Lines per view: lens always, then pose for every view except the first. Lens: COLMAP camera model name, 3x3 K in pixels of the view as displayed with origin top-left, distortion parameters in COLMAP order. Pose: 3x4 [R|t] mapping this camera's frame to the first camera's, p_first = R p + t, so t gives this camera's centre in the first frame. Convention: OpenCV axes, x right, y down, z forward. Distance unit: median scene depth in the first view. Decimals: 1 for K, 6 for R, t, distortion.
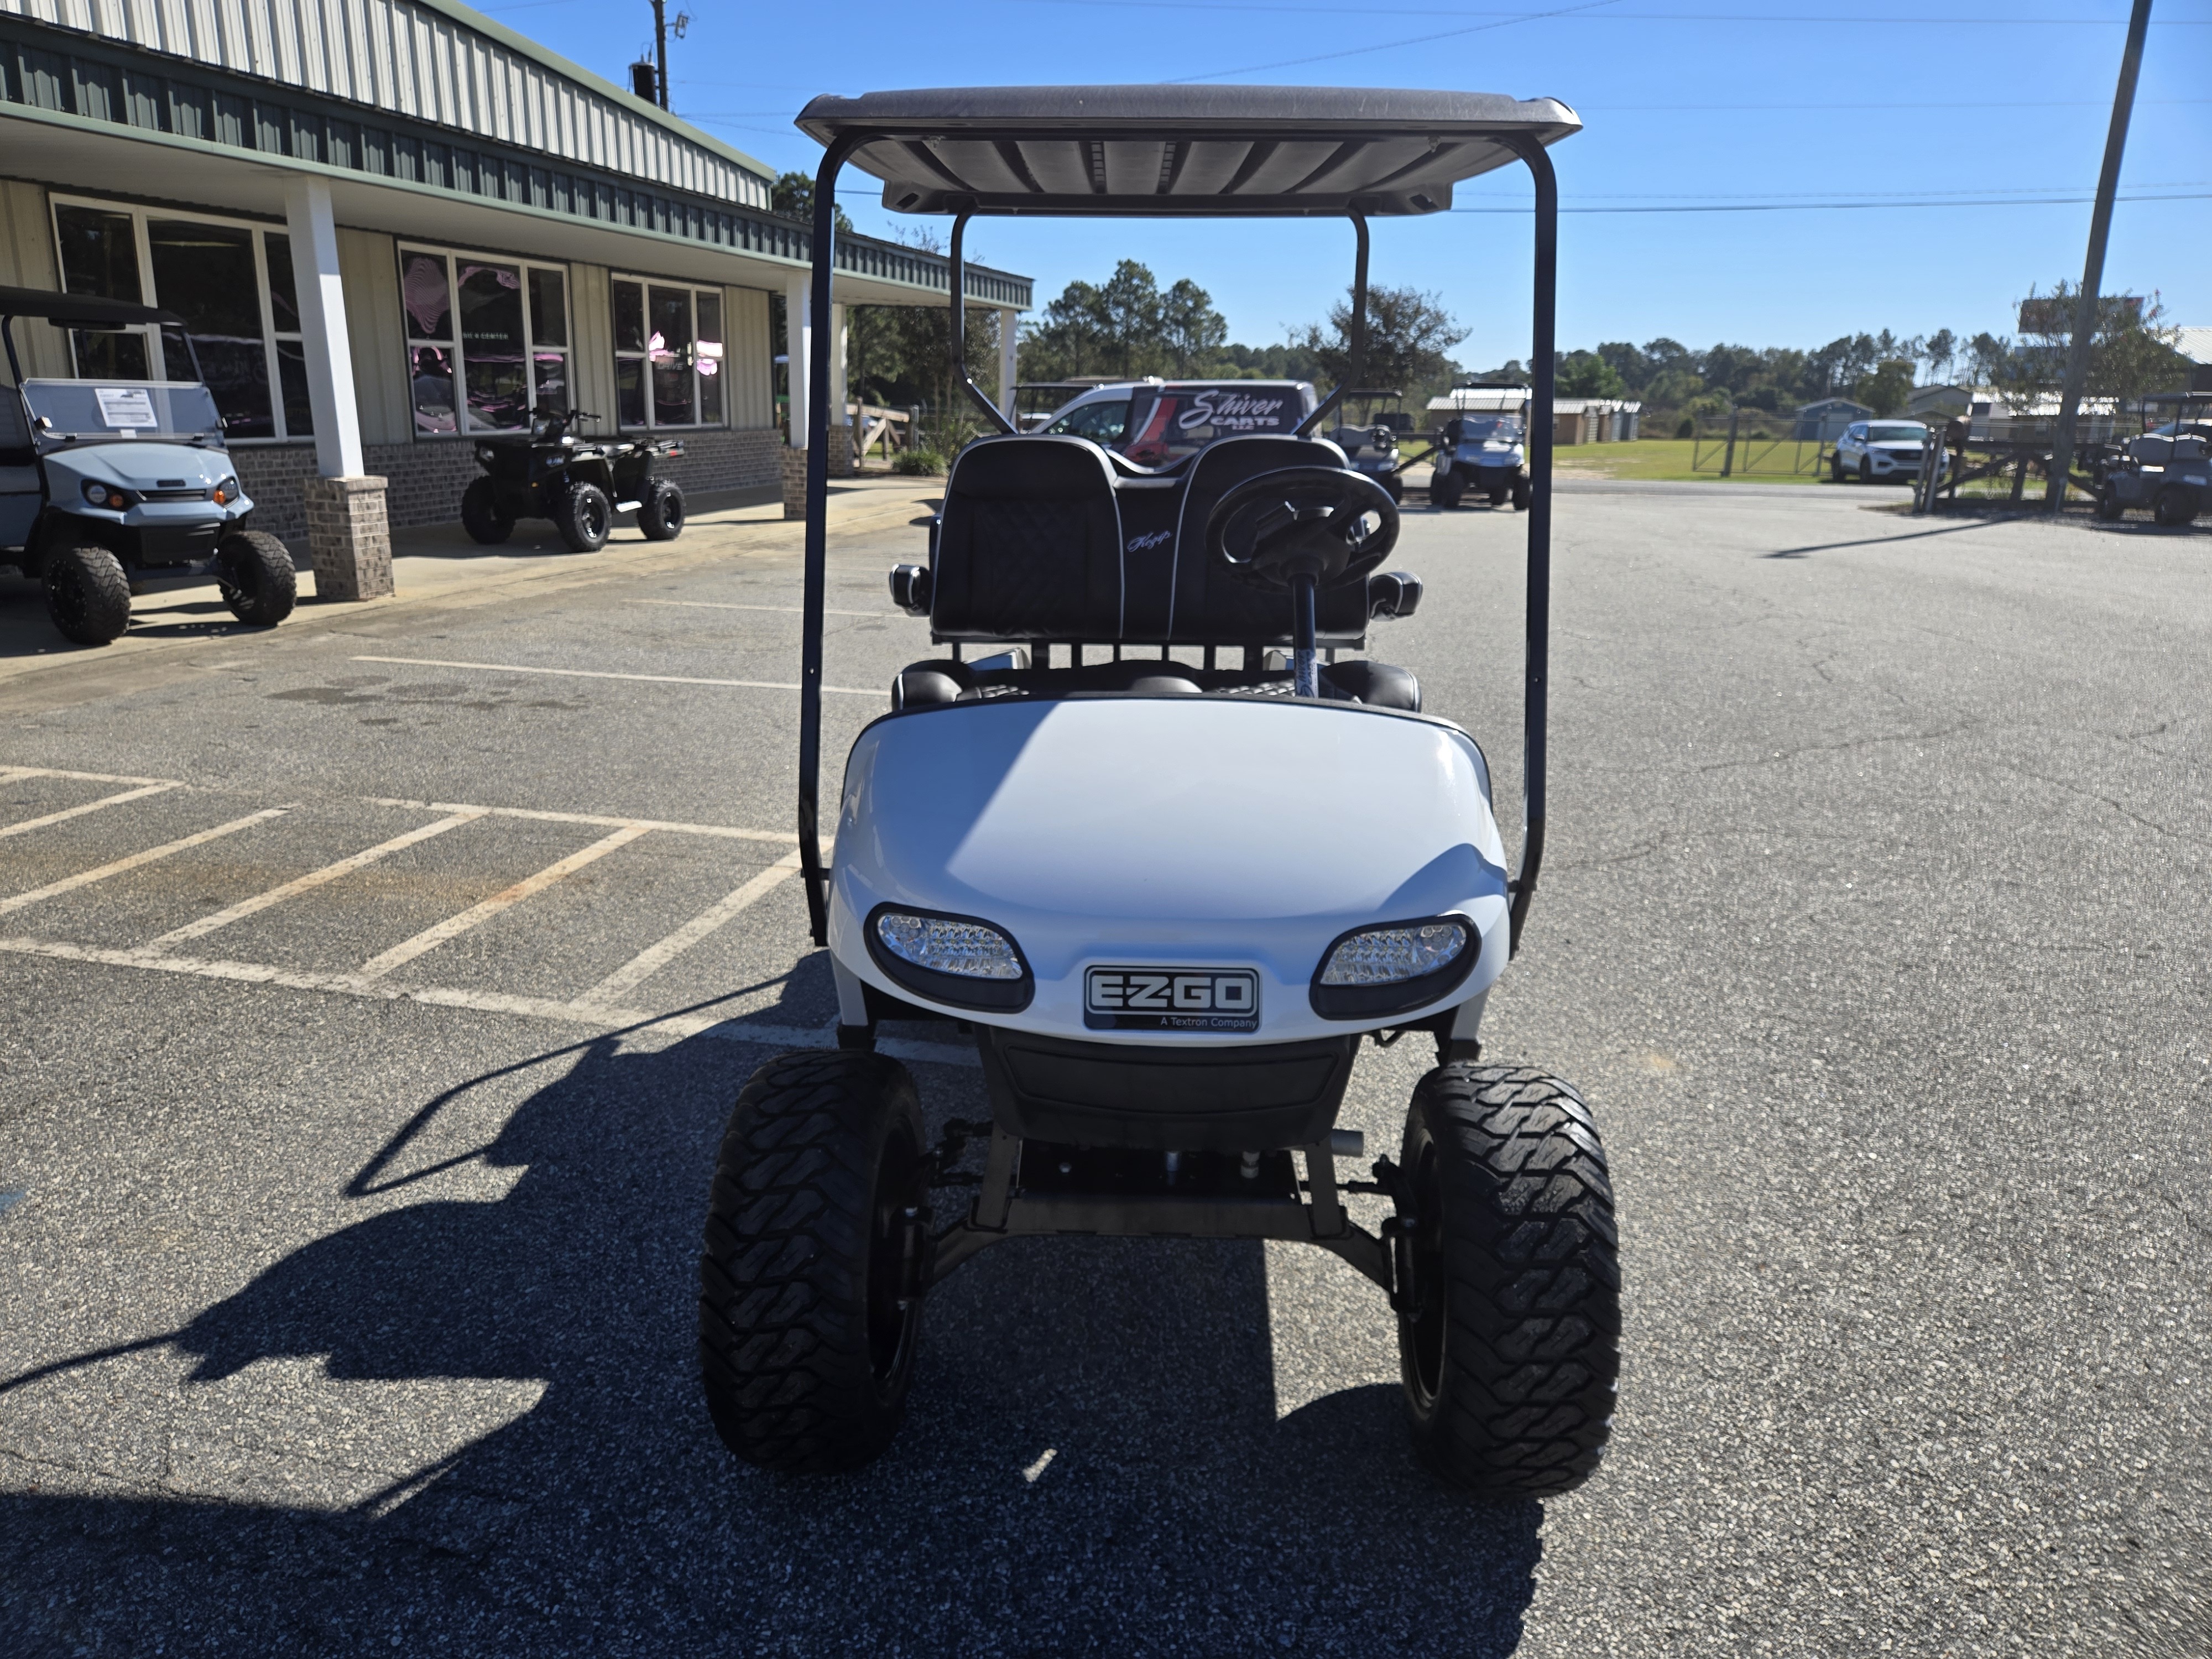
lens RADIAL K [[1469.2, 0, 1102.8], [0, 1469.2, 816.3], [0, 0, 1]] dist [0.023981, -0.016315]
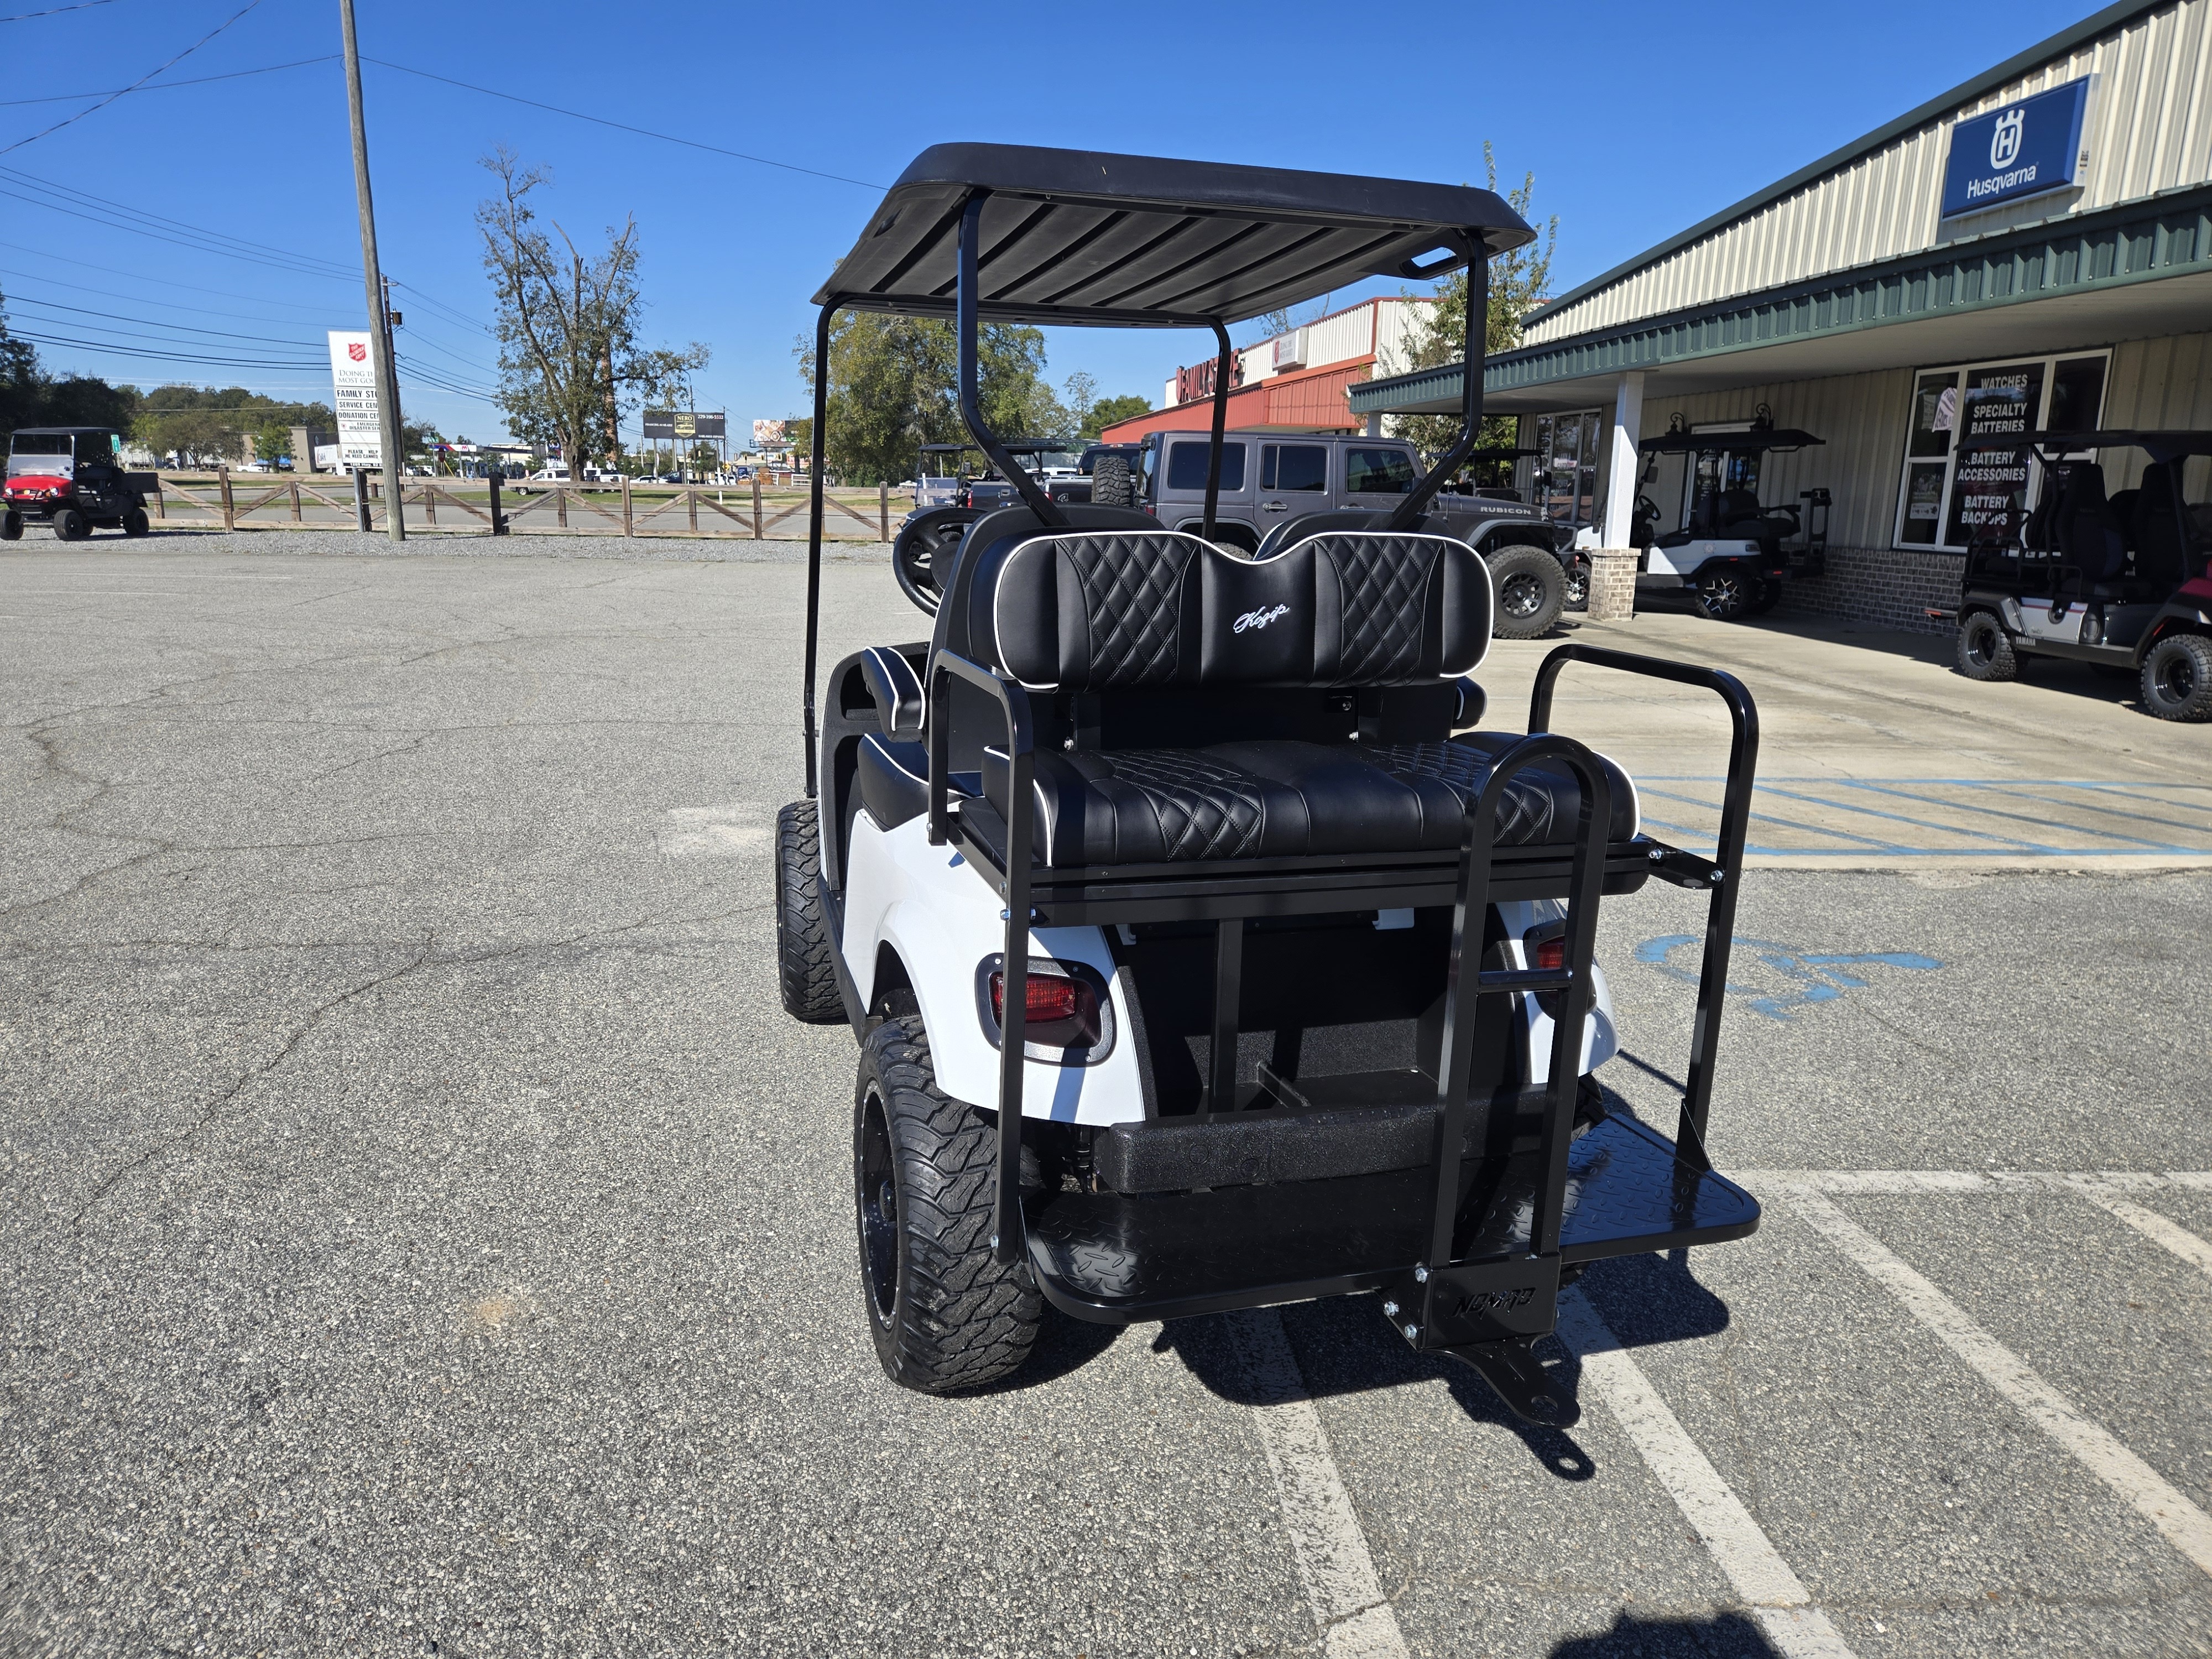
lens RADIAL K [[1469.2, 0, 1104.2], [0, 1469.2, 830.0], [0, 0, 1]] dist [0.023981, -0.016315]
pose [[-0.964743, 0.027846, -0.261715, 0.259508], [-0.093980, 0.892384, 0.441383, -0.397181], [0.245841, 0.450418, -0.858304, 1.504635]]
